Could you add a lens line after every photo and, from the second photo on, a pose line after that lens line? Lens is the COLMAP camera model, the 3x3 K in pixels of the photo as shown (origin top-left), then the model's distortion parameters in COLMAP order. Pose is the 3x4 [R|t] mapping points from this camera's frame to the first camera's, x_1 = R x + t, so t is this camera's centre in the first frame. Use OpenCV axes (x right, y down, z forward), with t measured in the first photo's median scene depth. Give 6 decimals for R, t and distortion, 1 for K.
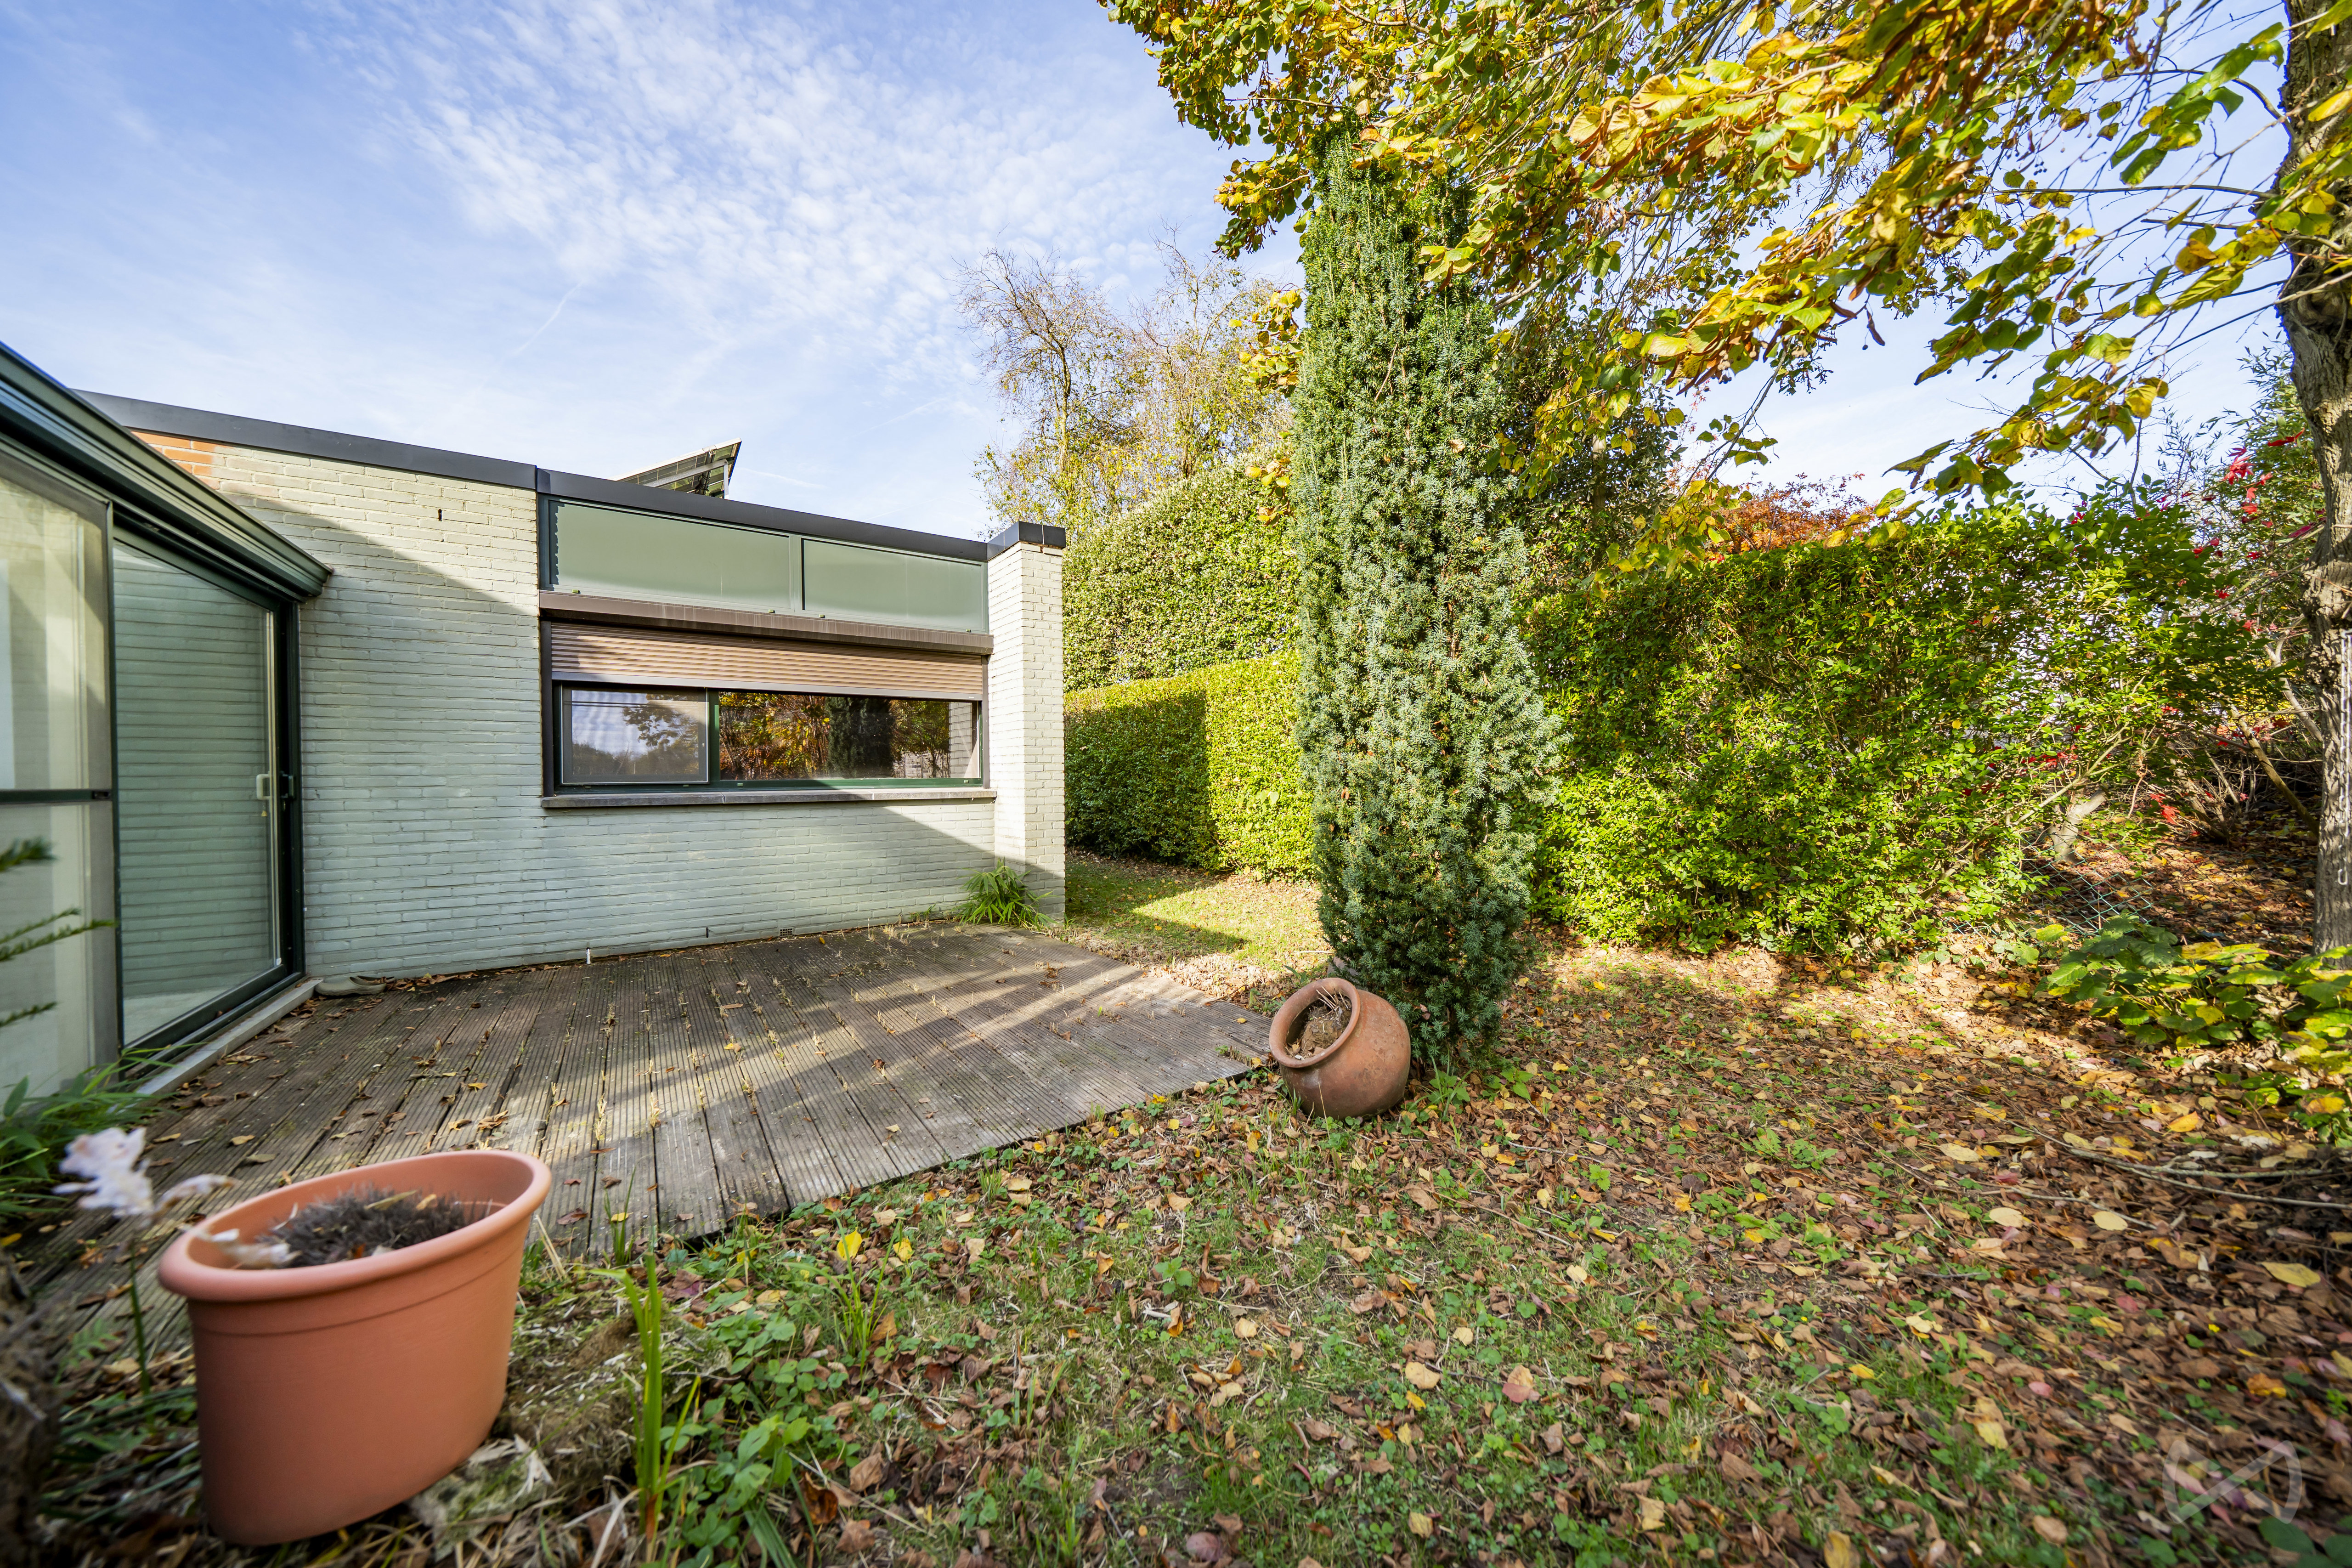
lens RADIAL K [[794.4, 0, 1180.8], [0, 794.4, 782.7], [0, 0, 1]] dist [0.001258, -0.000072]
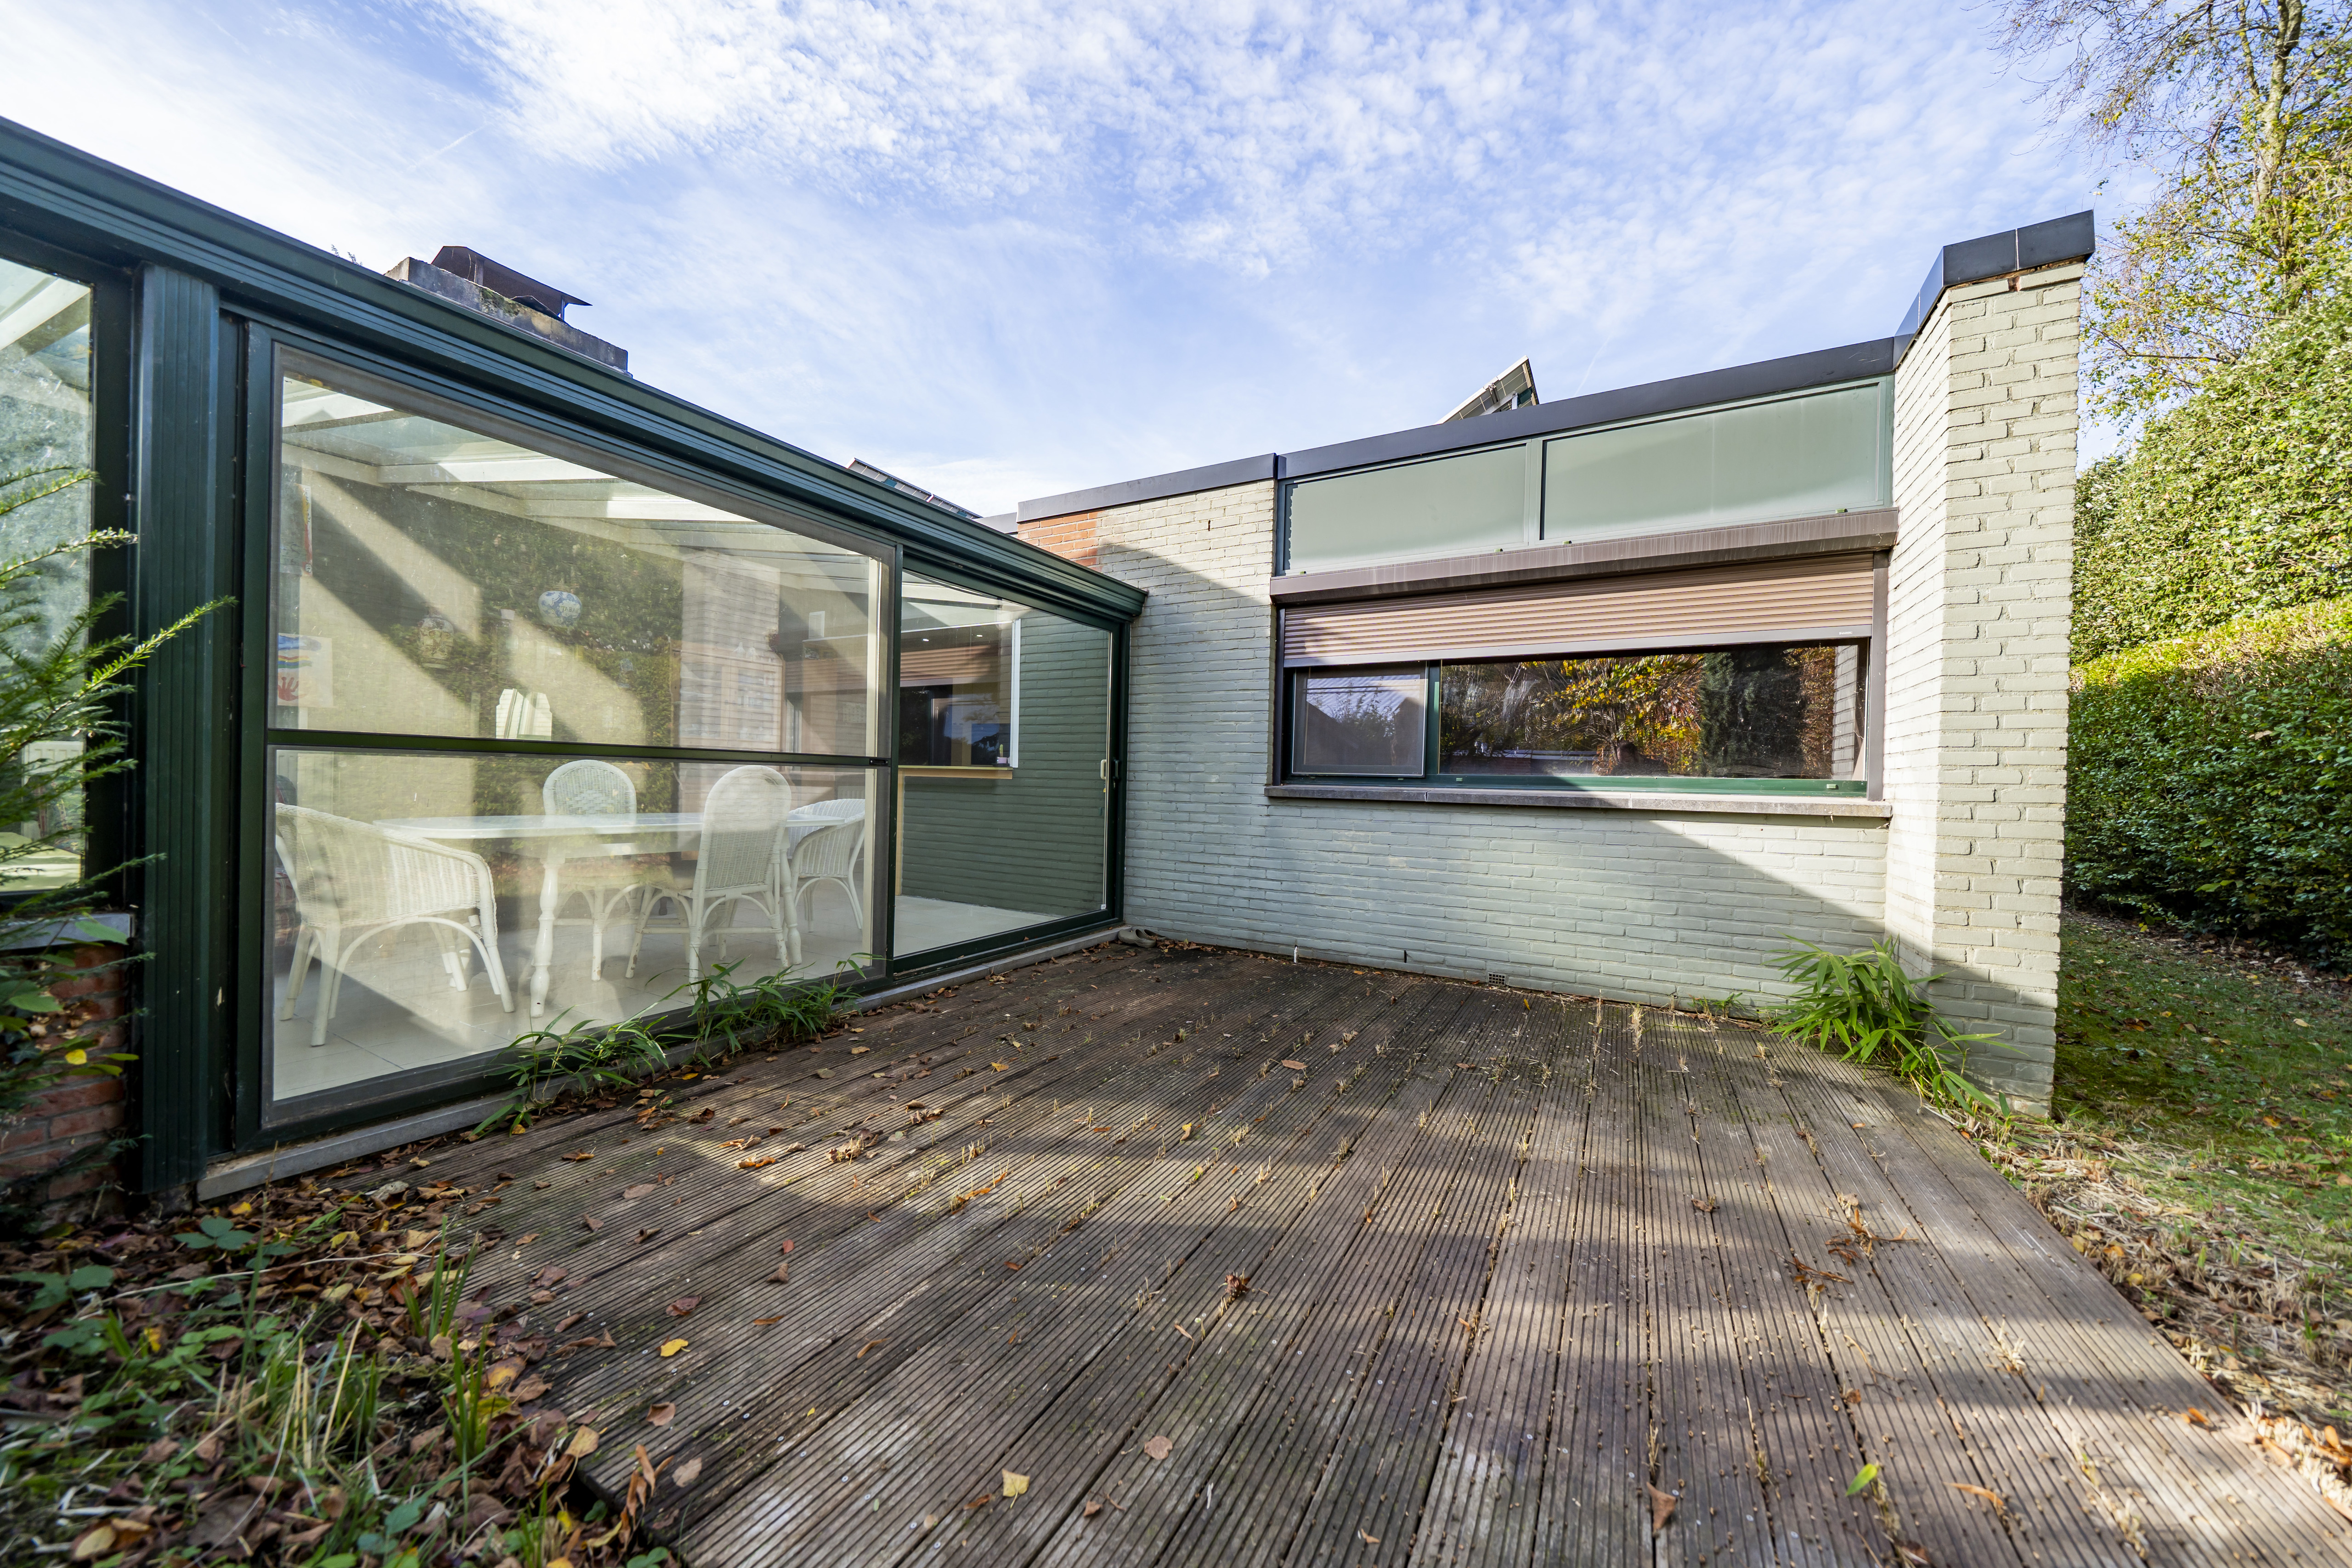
lens RADIAL K [[794.4, 0, 1170.2], [0, 794.4, 786.4], [0, 0, 1]] dist [0.001258, -0.000072]
pose [[0.426959, 0.028811, -0.903812, 0.046947], [-0.035490, 0.999256, 0.015088, 0.008550], [0.903574, 0.025635, 0.427664, 0.466328]]
